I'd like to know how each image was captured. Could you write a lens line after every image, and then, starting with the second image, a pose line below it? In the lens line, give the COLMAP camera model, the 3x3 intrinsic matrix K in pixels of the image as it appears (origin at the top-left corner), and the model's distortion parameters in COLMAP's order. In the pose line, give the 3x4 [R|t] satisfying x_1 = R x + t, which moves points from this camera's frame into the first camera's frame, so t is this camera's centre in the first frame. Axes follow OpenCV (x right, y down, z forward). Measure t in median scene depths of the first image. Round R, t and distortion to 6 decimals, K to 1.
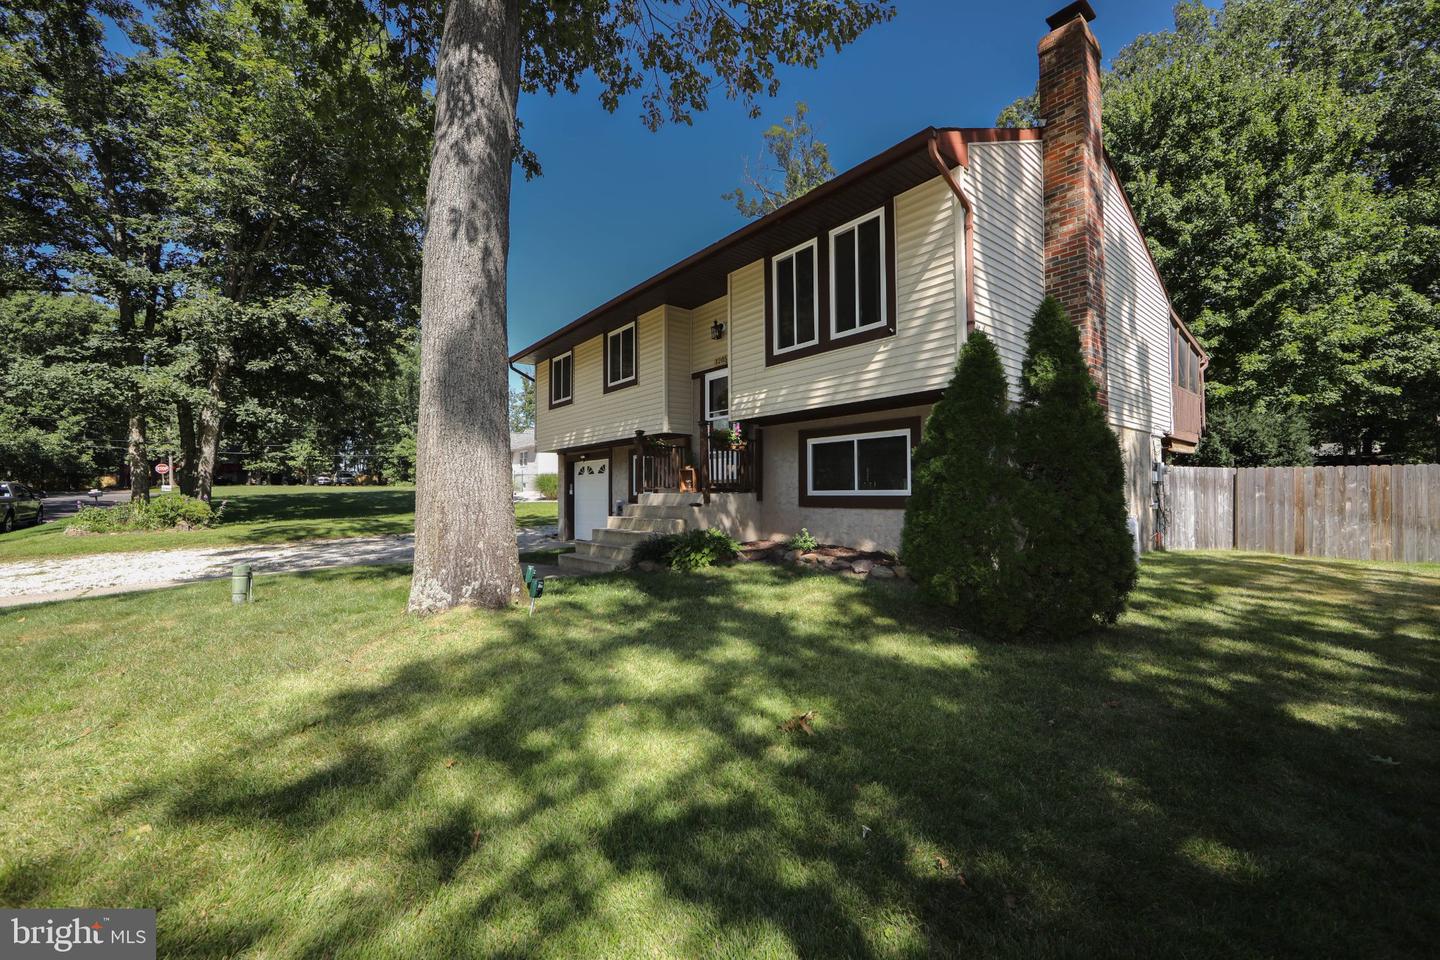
lens RADIAL K [[564.6, 0, 718.6], [0, 564.6, 481.7], [0, 0, 1]] dist [-0.007217, 0.000507]
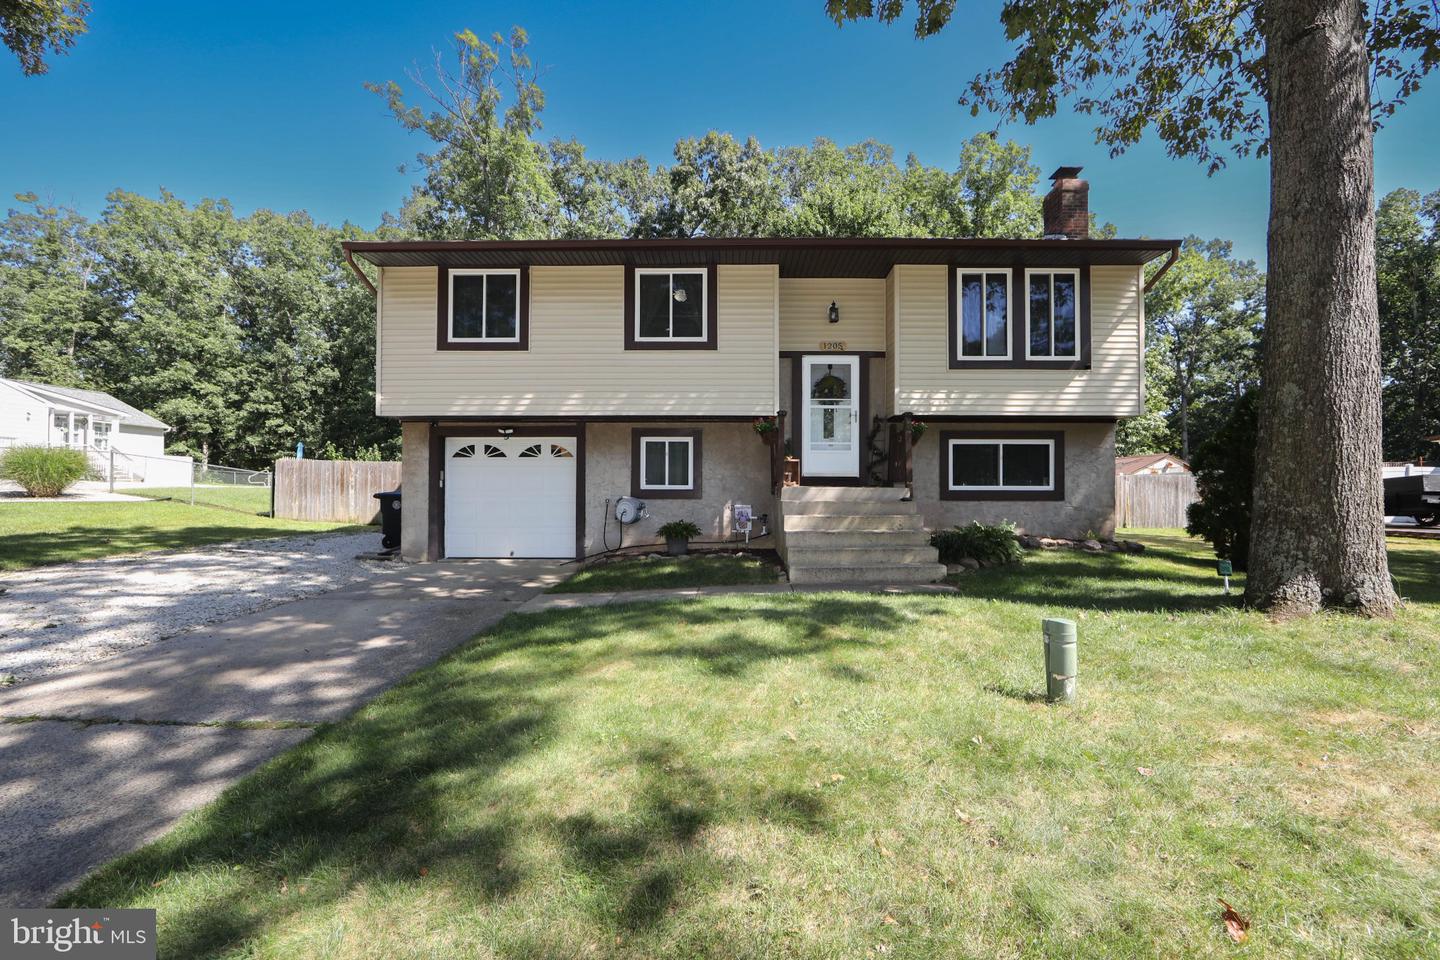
lens RADIAL K [[564.6, 0, 719.0], [0, 564.6, 483.3], [0, 0, 1]] dist [-0.007217, 0.000507]
pose [[0.640260, 0.007830, 0.768118, -1.094713], [-0.020734, 0.999760, 0.007091, 0.013848], [-0.767878, -0.020466, 0.640269, 0.706339]]
